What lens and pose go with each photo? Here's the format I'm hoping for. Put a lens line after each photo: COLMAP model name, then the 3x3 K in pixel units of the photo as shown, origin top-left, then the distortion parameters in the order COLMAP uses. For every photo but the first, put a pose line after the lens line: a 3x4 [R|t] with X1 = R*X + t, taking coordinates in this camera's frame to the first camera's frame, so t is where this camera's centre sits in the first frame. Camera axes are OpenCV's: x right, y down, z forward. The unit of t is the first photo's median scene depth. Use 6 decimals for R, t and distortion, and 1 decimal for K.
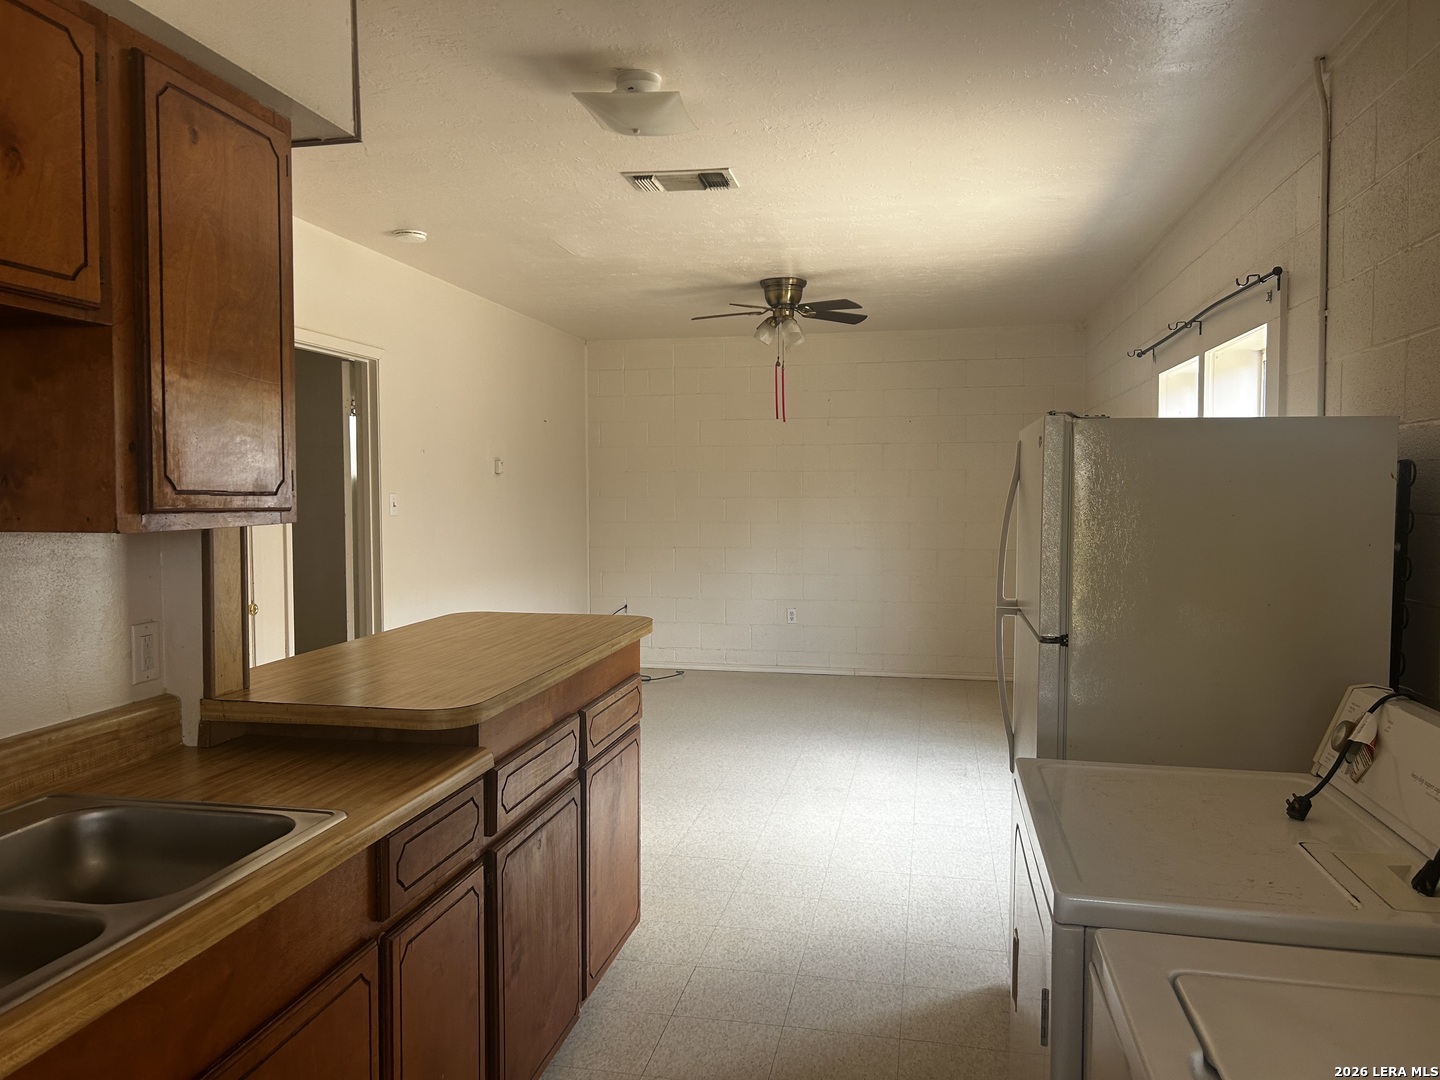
lens RADIAL K [[1083.6, 0, 706.0], [0, 1083.6, 539.6], [0, 0, 1]] dist [0.048596, -0.059071]
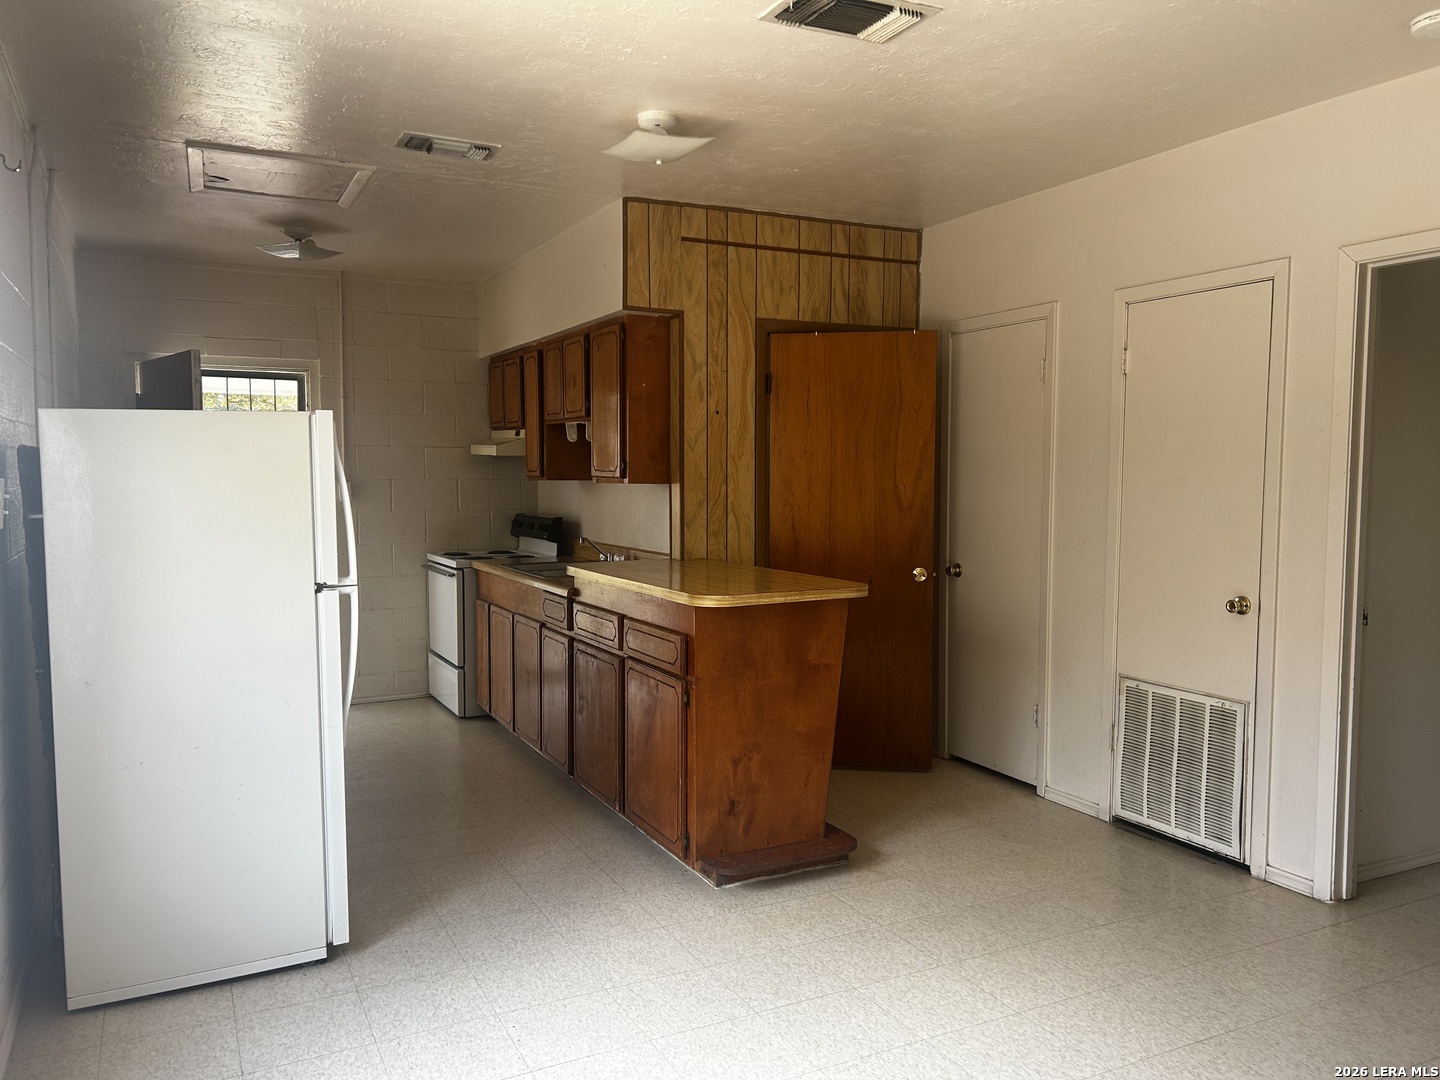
lens RADIAL K [[1083.6, 0, 707.9], [0, 1083.6, 553.2], [0, 0, 1]] dist [0.048596, -0.059071]
pose [[-0.785883, 0.047858, -0.616521, 0.539047], [-0.029156, 0.993024, 0.114251, -0.078791], [0.617688, 0.107763, -0.779005, 1.694659]]
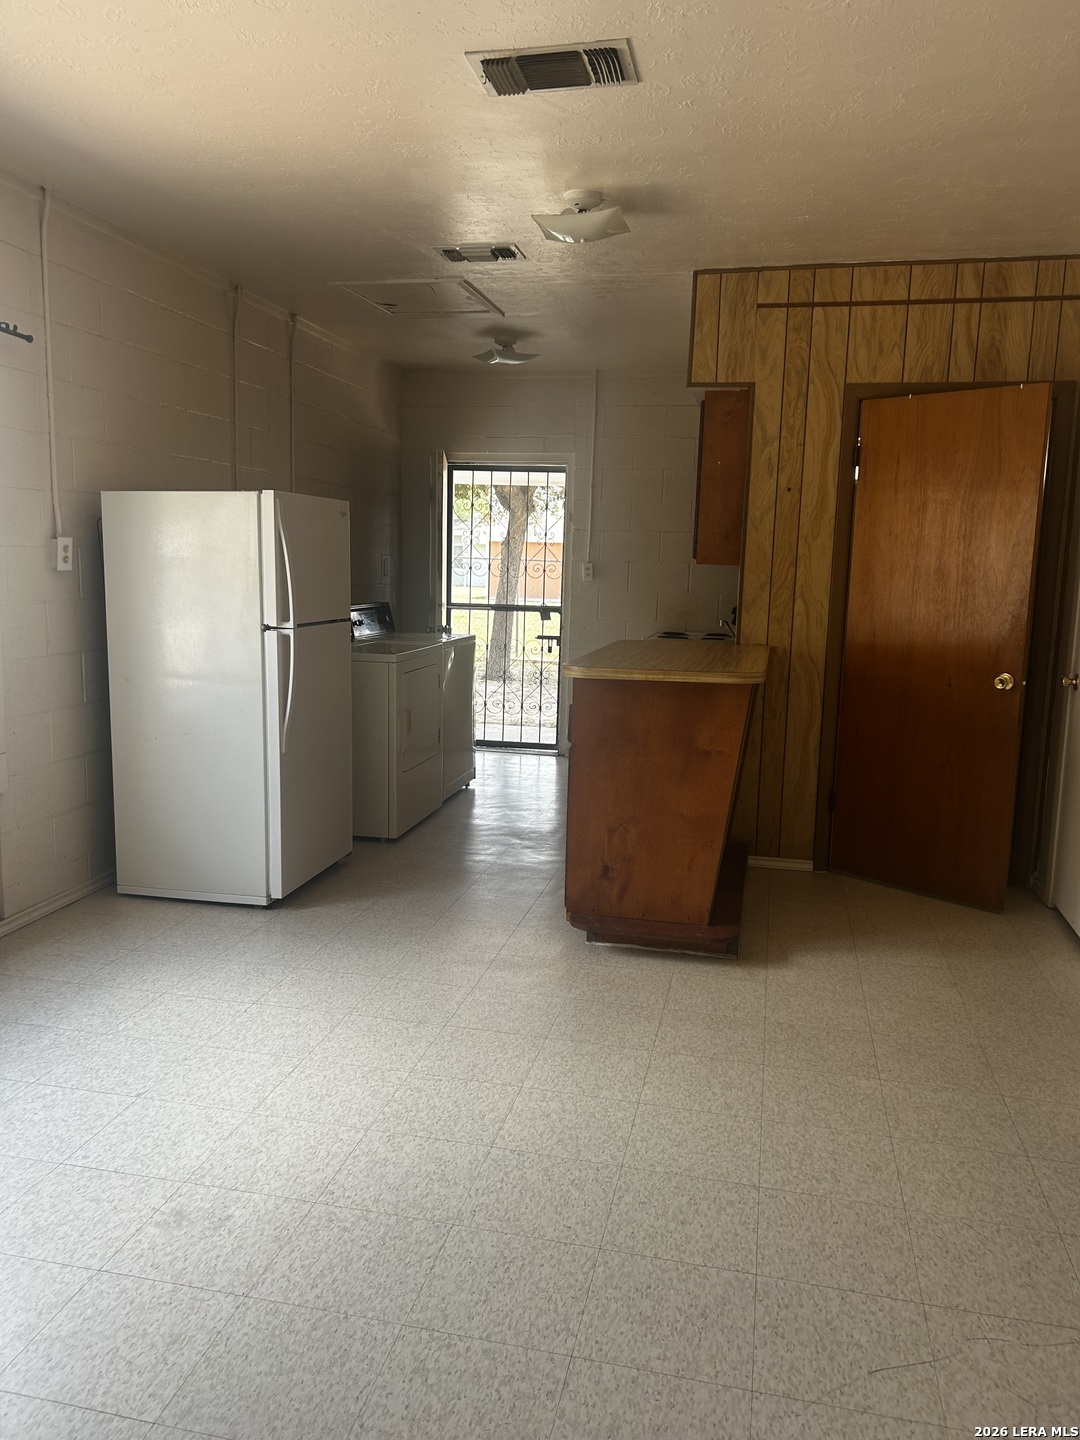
lens RADIAL K [[1083.6, 0, 528.4], [0, 1083.6, 731.4], [0, 0, 1]] dist [0.048596, -0.059071]
pose [[-0.999540, -0.026590, 0.014597, -0.029828], [-0.023000, 0.978106, 0.206830, -0.078831], [-0.019777, 0.206399, -0.978268, 1.952087]]
